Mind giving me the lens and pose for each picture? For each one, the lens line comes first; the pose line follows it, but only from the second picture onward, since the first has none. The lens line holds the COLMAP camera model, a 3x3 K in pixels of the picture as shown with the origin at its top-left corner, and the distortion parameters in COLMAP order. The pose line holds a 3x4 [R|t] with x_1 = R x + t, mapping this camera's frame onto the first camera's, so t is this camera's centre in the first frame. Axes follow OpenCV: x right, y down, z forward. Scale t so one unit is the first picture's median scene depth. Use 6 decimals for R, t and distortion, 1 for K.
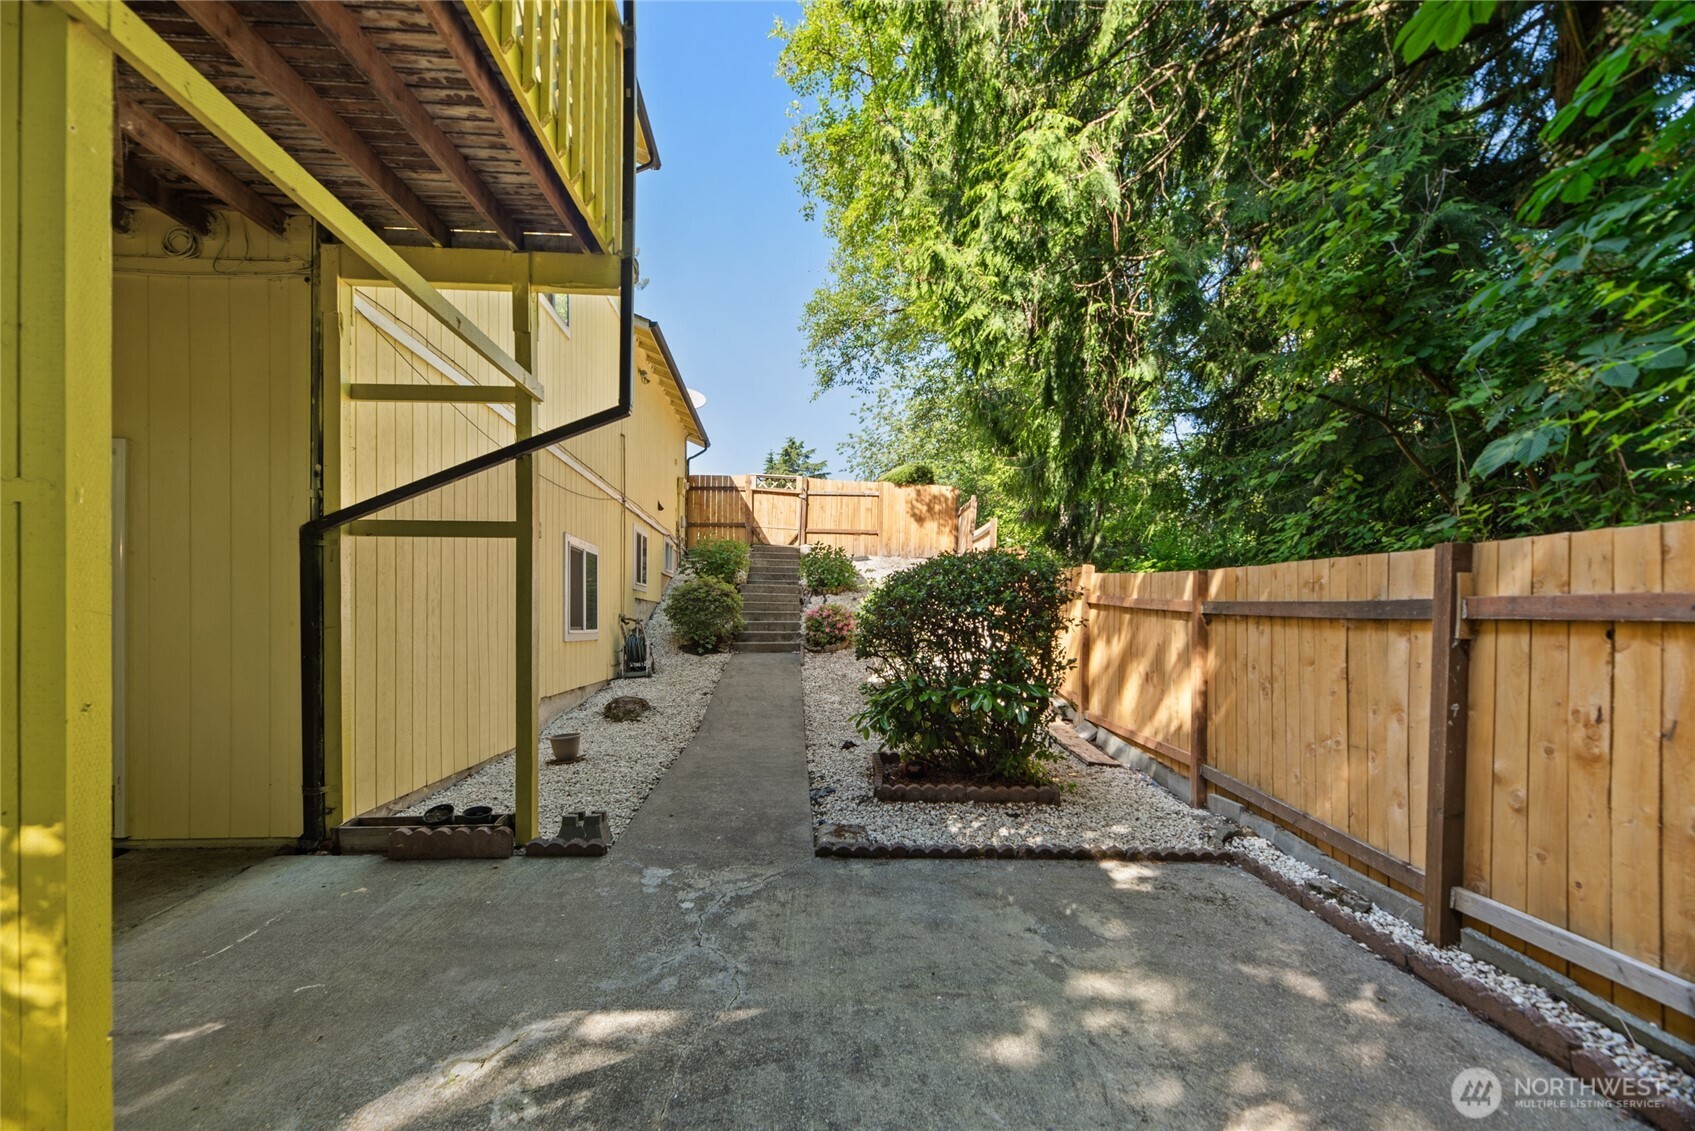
lens RADIAL K [[701.1, 0, 837.5], [0, 701.1, 620.6], [0, 0, 1]] dist [-0.001490, 0.000327]
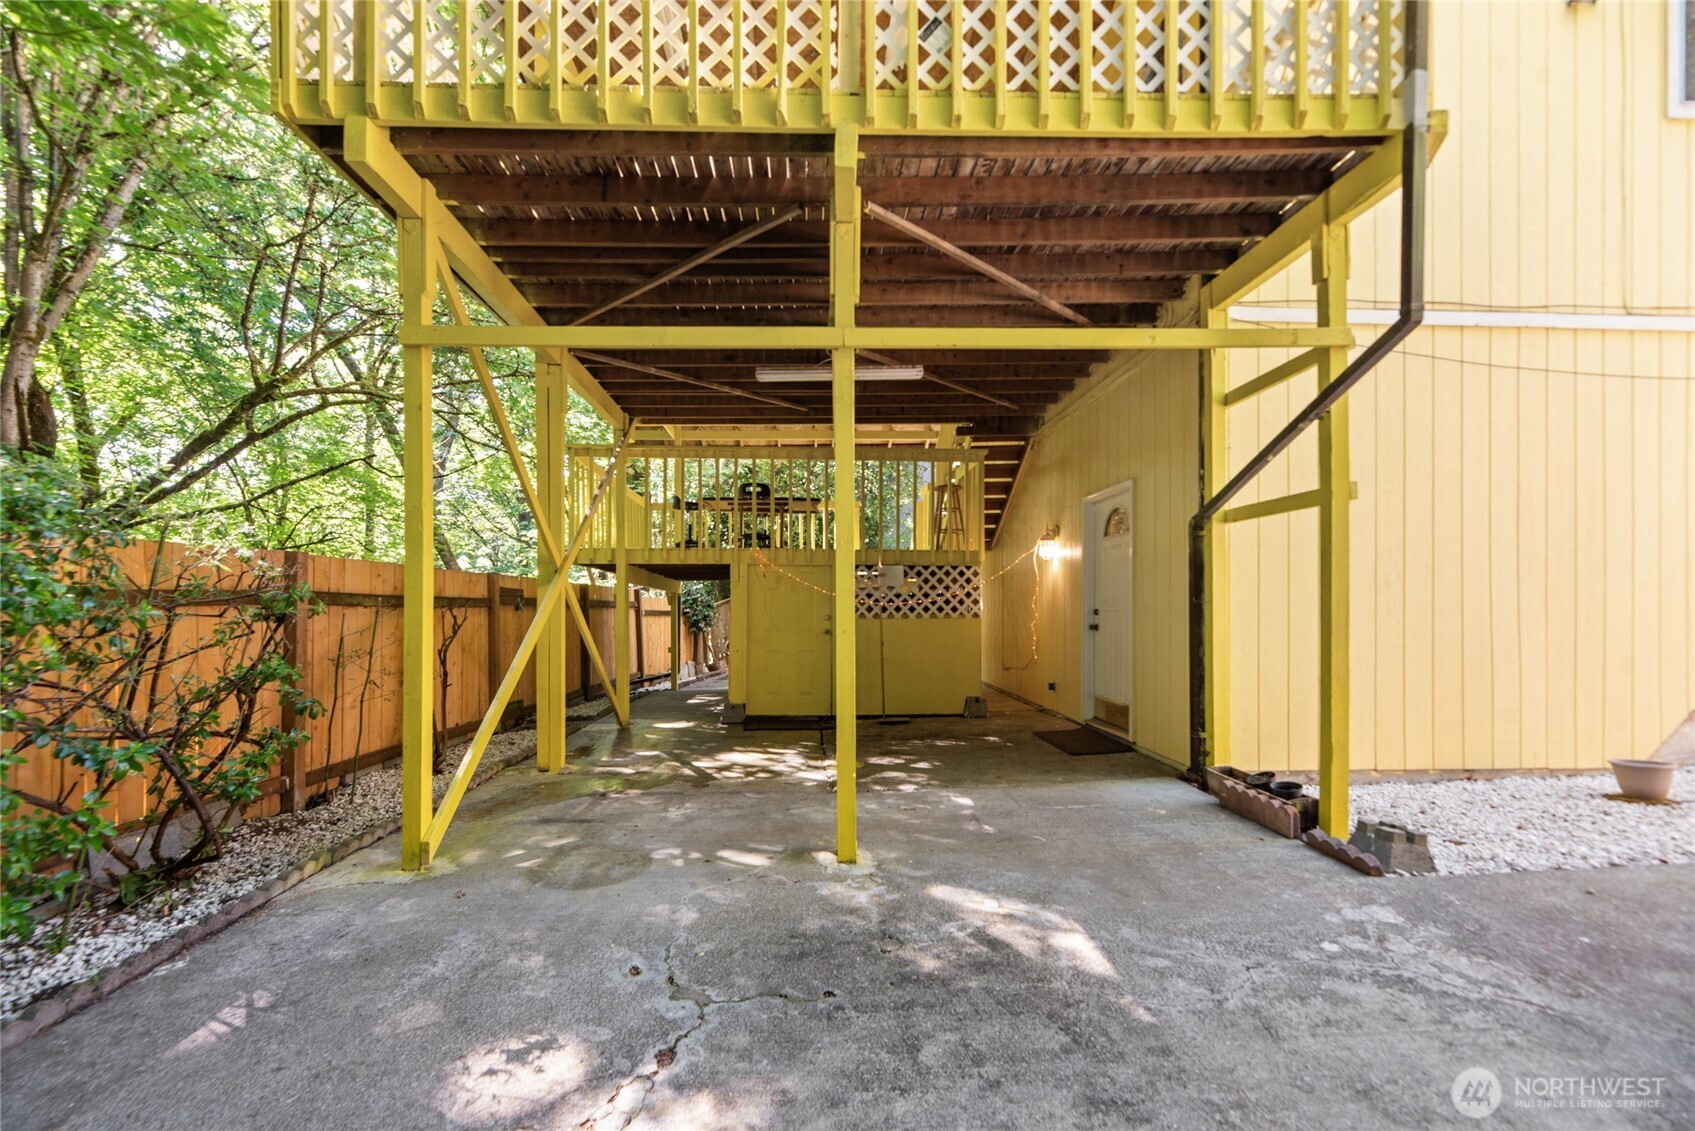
lens RADIAL K [[701.1, 0, 839.1], [0, 701.1, 607.1], [0, 0, 1]] dist [-0.001490, 0.000327]
pose [[-0.019739, -0.000170, -0.999805, 0.497977], [0.006312, 0.999980, -0.000295, 0.014207], [0.999785, -0.006316, -0.019738, 0.387840]]
